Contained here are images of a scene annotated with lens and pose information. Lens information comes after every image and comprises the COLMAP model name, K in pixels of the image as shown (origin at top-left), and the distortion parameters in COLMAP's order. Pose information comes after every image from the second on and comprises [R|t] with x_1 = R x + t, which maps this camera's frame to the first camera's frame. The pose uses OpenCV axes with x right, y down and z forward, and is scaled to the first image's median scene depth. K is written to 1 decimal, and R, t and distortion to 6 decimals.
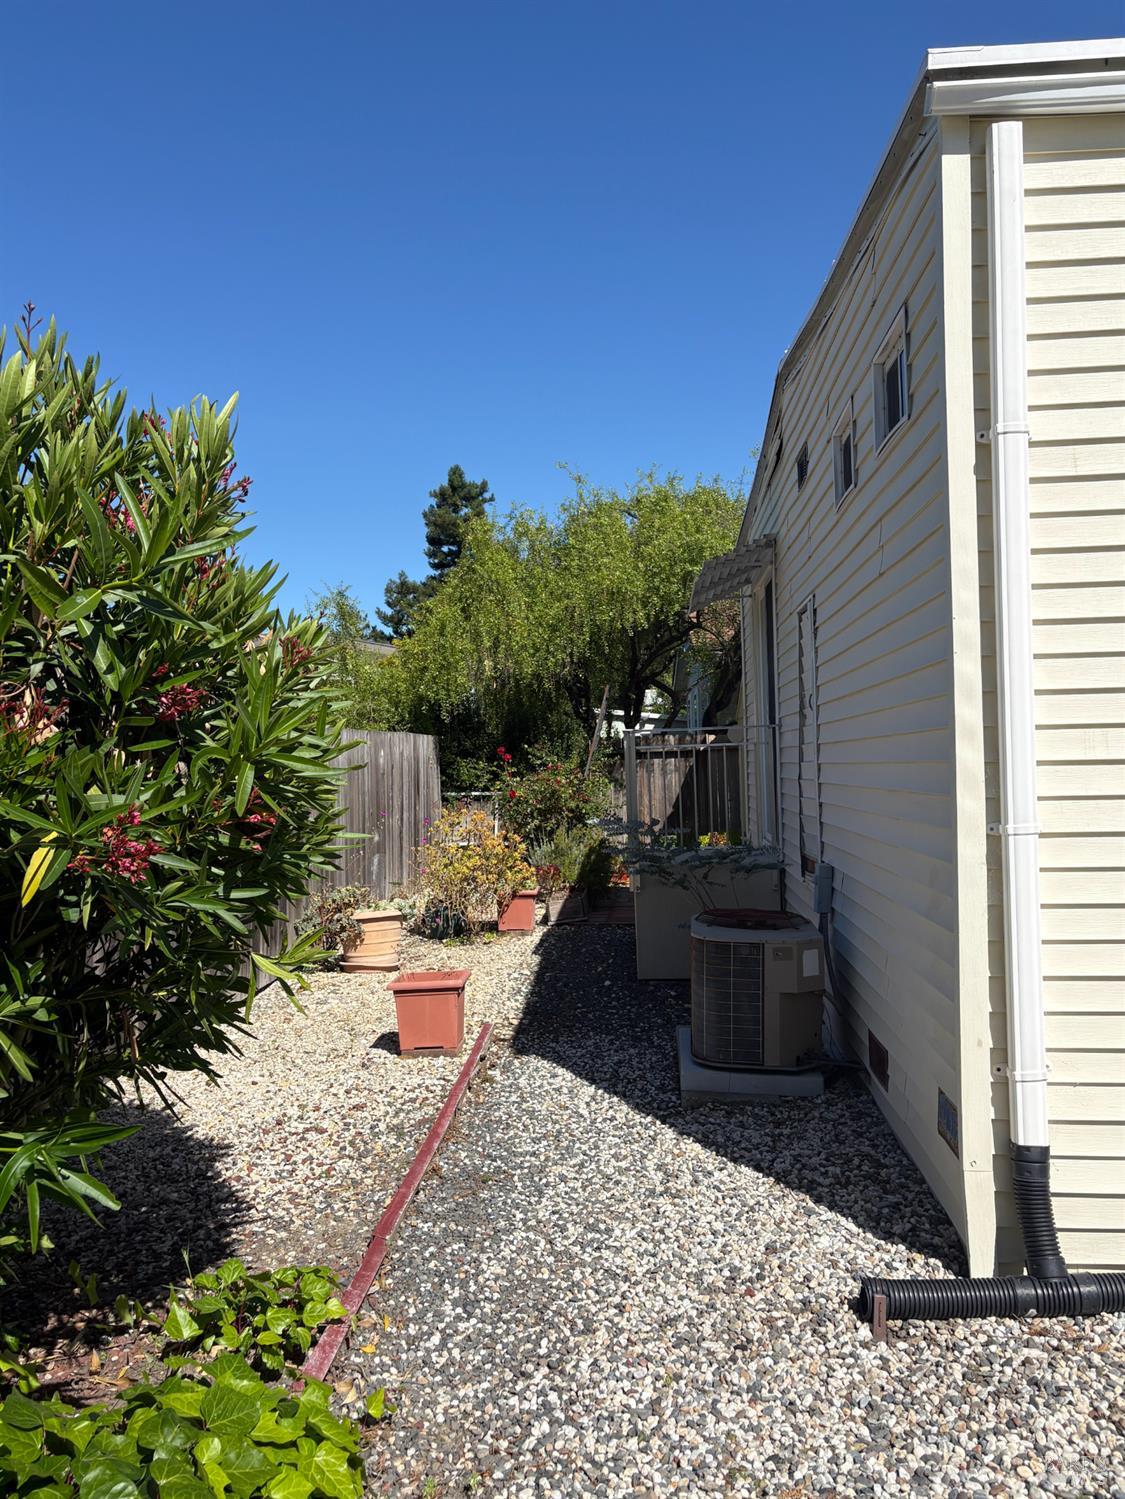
lens RADIAL K [[1173.4, 0, 562.0], [0, 1173.4, 748.7], [0, 0, 1]] dist [-0.000072, -0.000005]
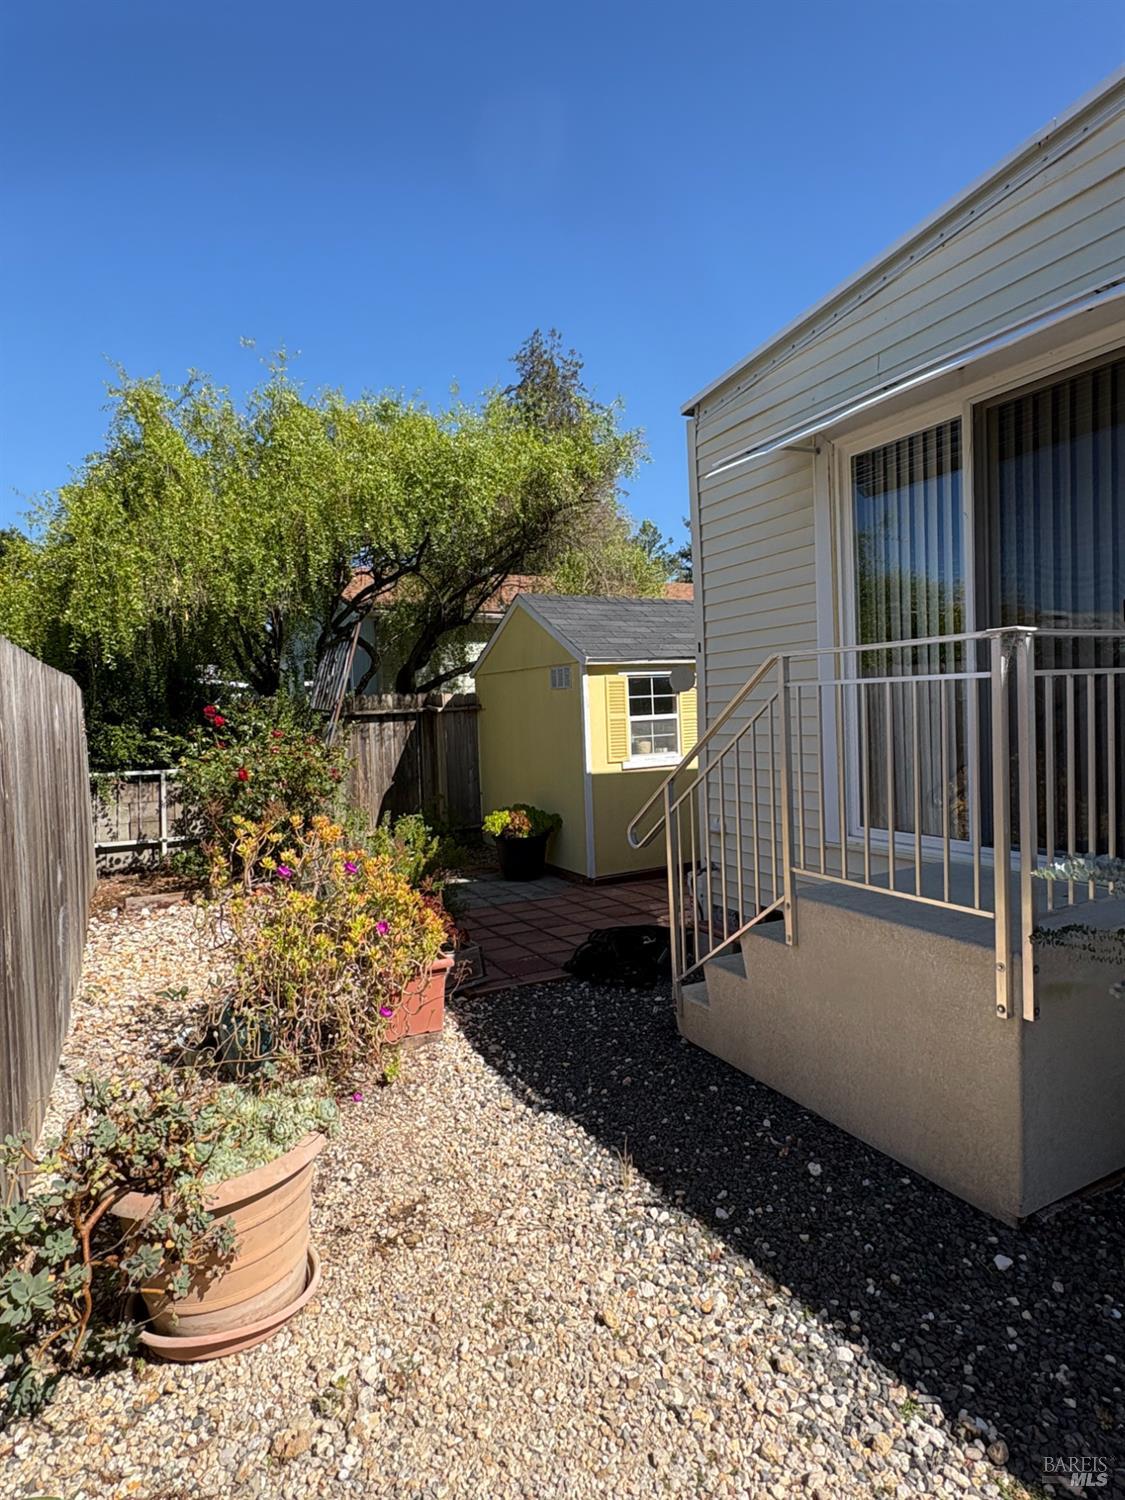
lens RADIAL K [[833.9, 0, 563.9], [0, 833.9, 745.0], [0, 0, 1]] dist [0.000991, -0.000045]
pose [[0.850389, -0.024239, 0.525596, -0.117138], [0.009210, 0.999471, 0.031193, 0.007146], [-0.526074, -0.021686, 0.850162, 0.422686]]
